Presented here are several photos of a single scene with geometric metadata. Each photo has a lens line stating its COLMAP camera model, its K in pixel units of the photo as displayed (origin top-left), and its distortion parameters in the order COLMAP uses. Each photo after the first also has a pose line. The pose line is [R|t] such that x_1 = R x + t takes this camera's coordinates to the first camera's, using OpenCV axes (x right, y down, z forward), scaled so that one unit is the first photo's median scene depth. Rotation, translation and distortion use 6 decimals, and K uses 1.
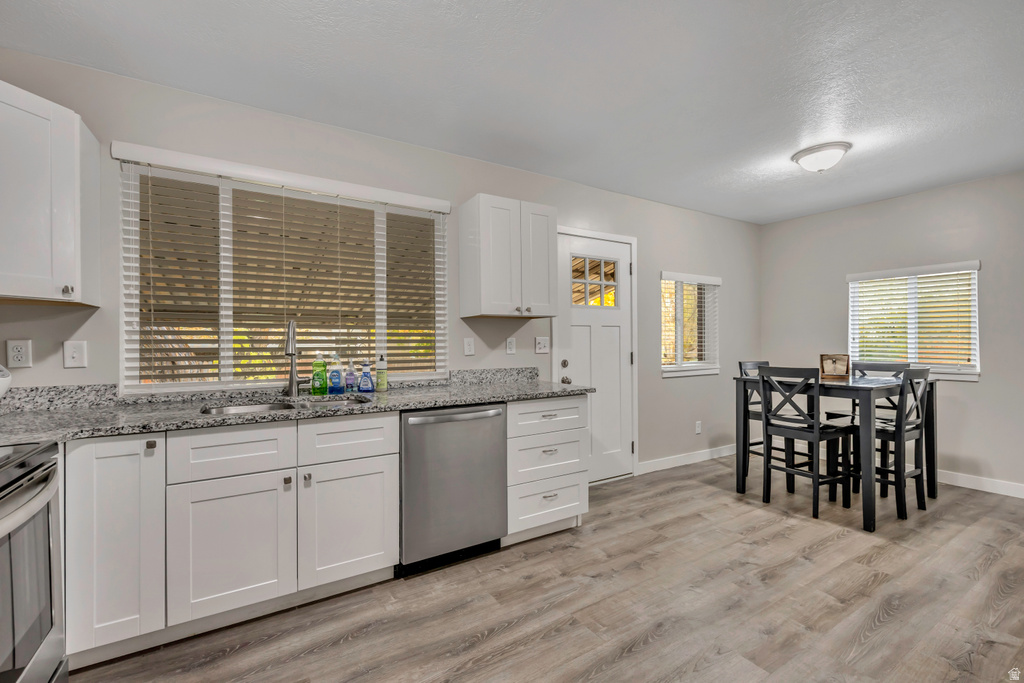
lens RADIAL K [[442.5, 0, 512.8], [0, 442.5, 336.4], [0, 0, 1]] dist [-0.001849, -0.000091]
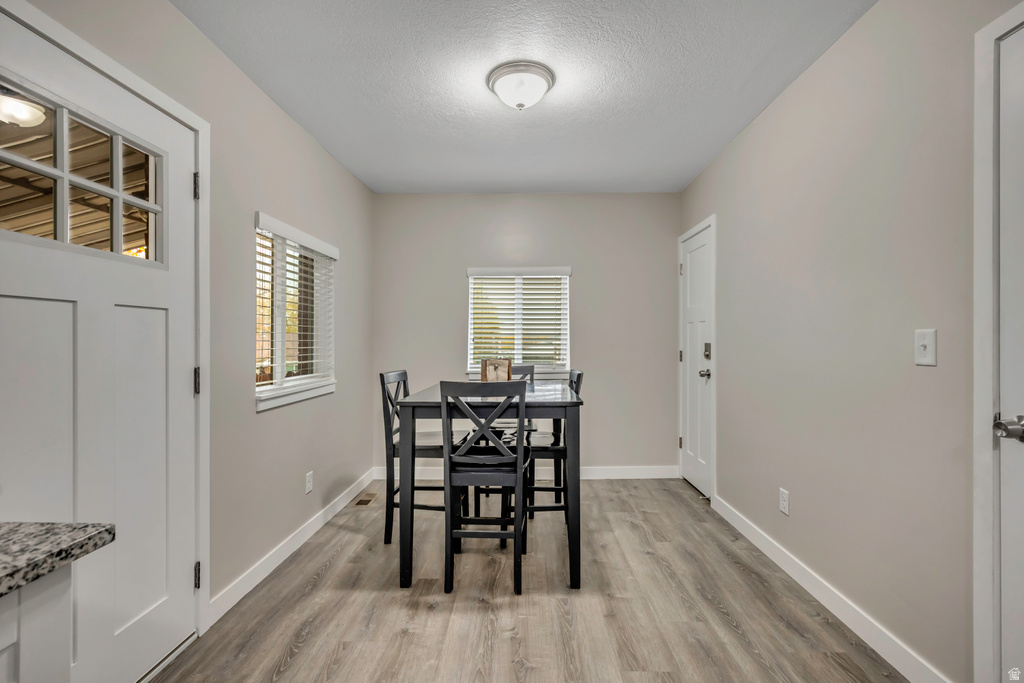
lens RADIAL K [[442.5, 0, 512.8], [0, 442.5, 336.4], [0, 0, 1]] dist [-0.001849, -0.000091]
pose [[0.559798, 0.007479, 0.828596, 0.081604], [-0.002491, 0.999970, -0.007343, 0.006341], [-0.828626, 0.002047, 0.559799, 0.529561]]
